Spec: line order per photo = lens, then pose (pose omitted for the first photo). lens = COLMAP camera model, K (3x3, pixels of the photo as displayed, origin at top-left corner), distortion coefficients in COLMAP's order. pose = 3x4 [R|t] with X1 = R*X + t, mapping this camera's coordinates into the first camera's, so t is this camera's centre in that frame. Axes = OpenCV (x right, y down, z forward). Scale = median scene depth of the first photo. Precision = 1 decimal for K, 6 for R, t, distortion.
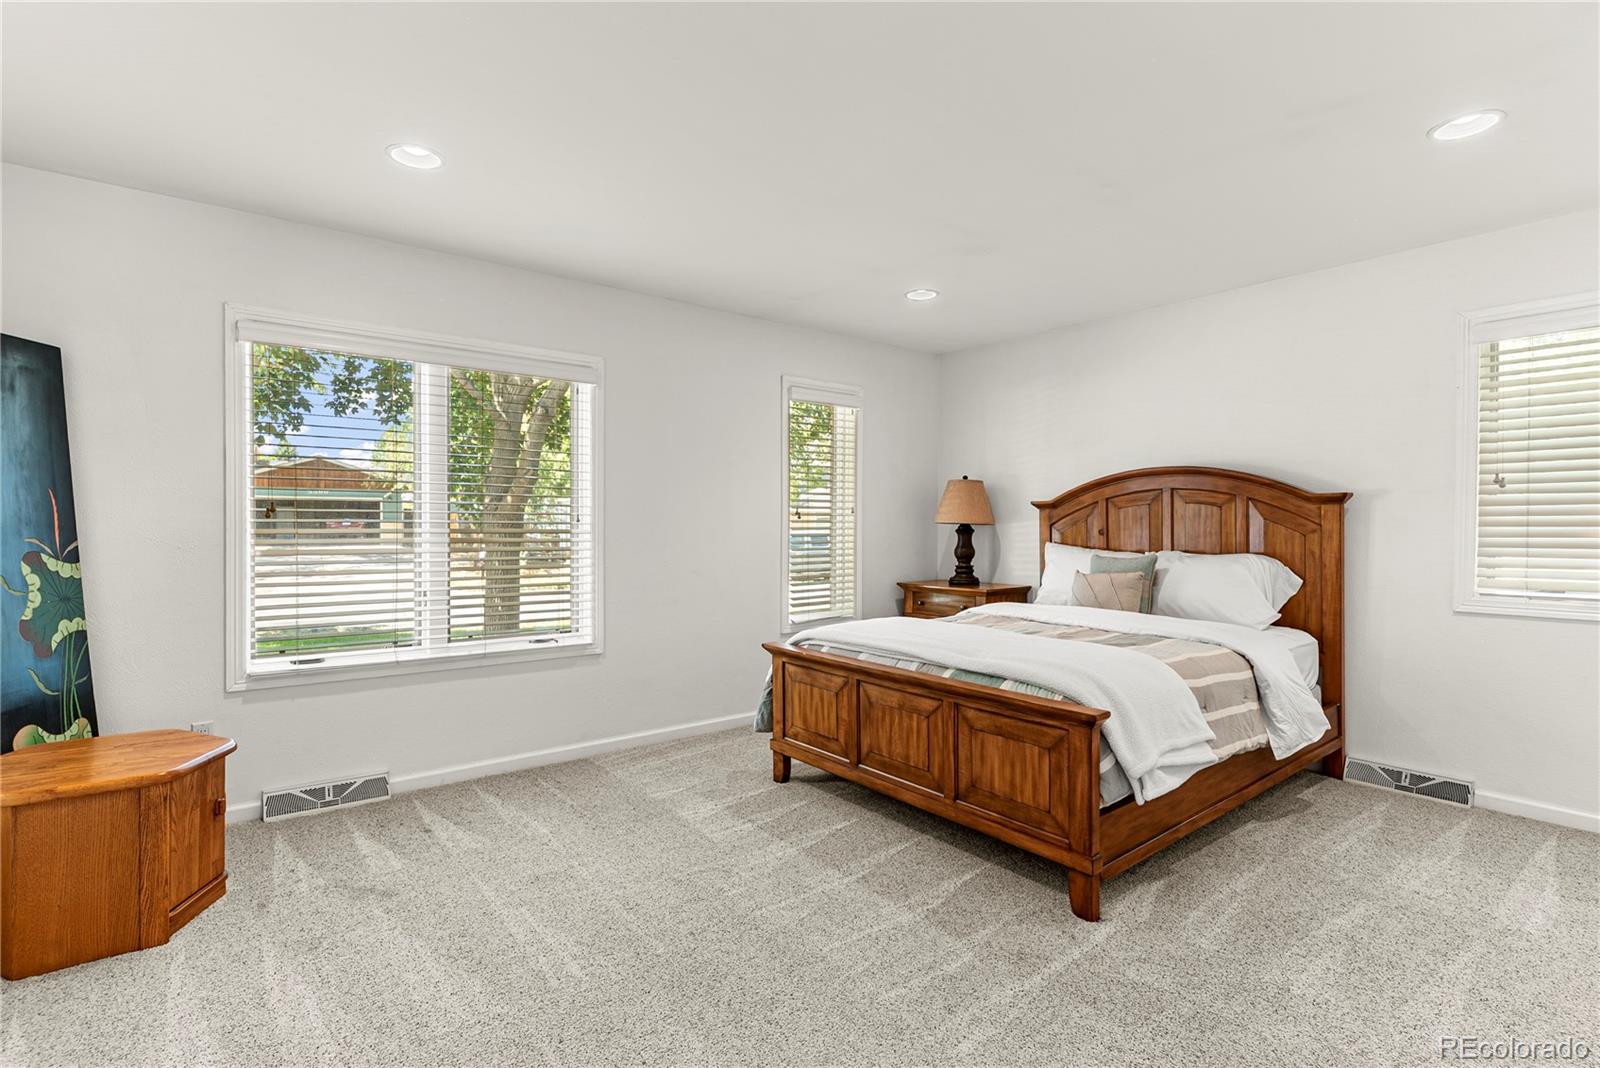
lens RADIAL K [[775.4, 0, 802.1], [0, 775.4, 541.9], [0, 0, 1]] dist [0.000000, 0.000286]
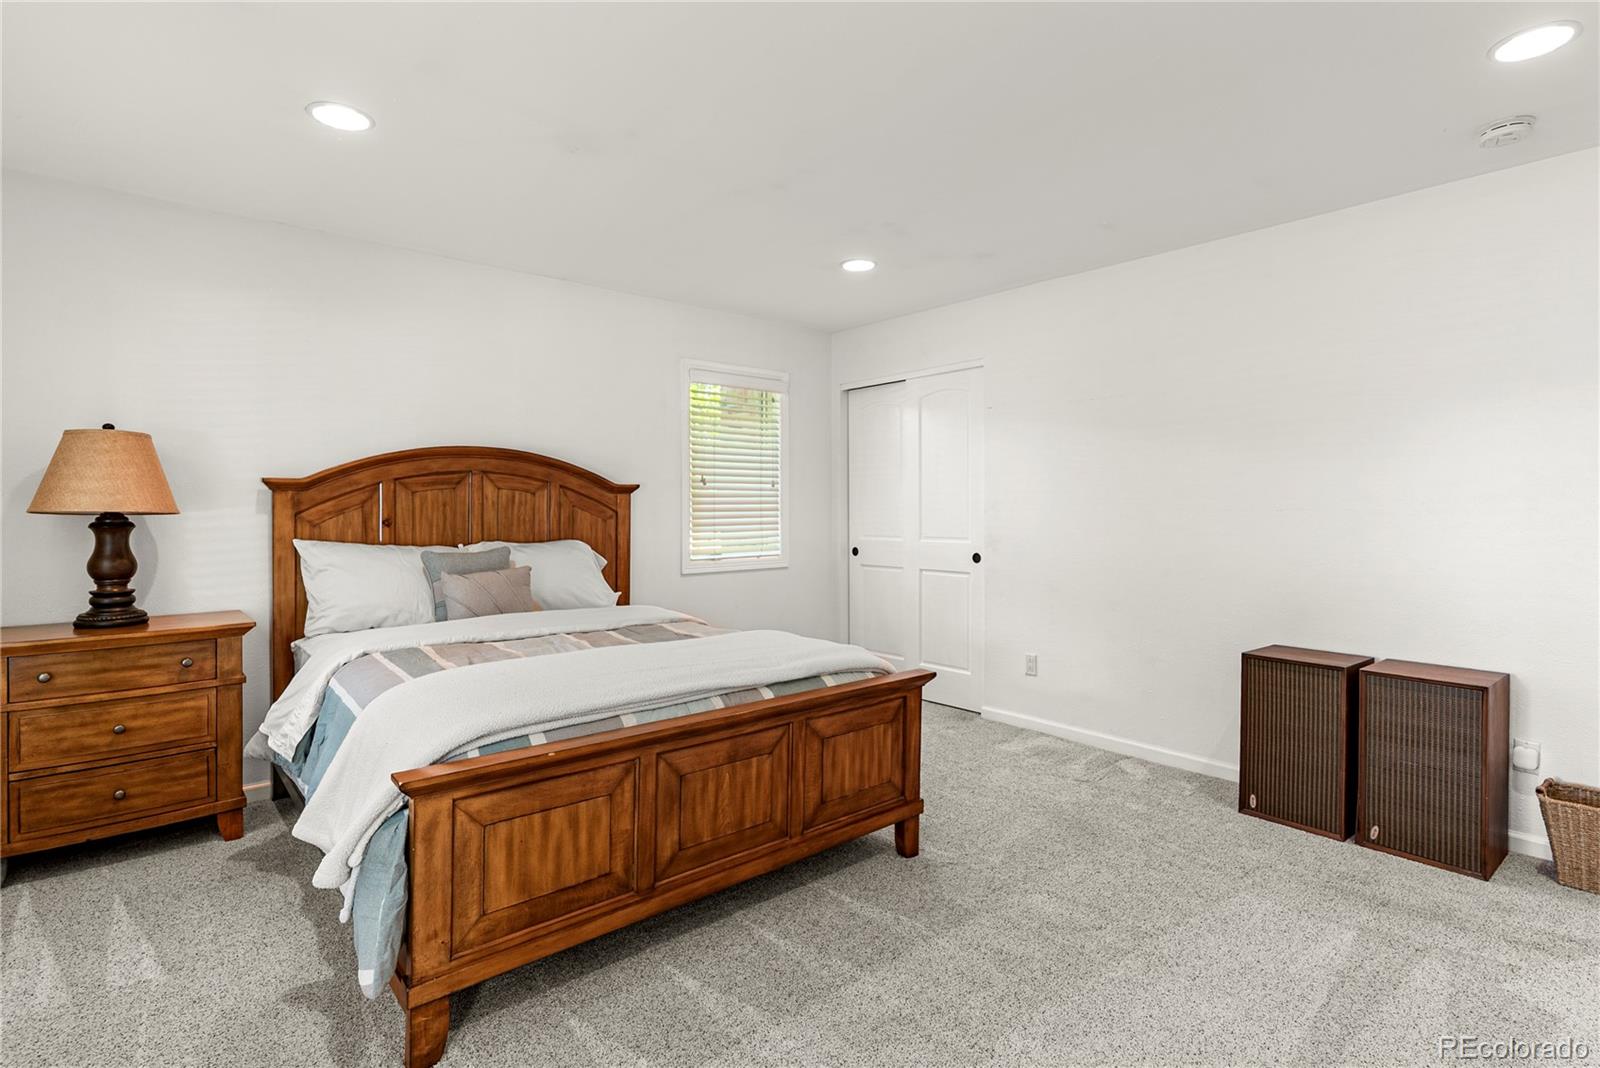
lens RADIAL K [[775.4, 0, 802.1], [0, 775.4, 541.9], [0, 0, 1]] dist [0.000000, 0.000286]
pose [[-0.038924, -0.040202, 0.998433, -0.547058], [0.029096, 0.998721, 0.041348, -0.018963], [-0.998818, 0.030660, -0.037704, 0.871982]]
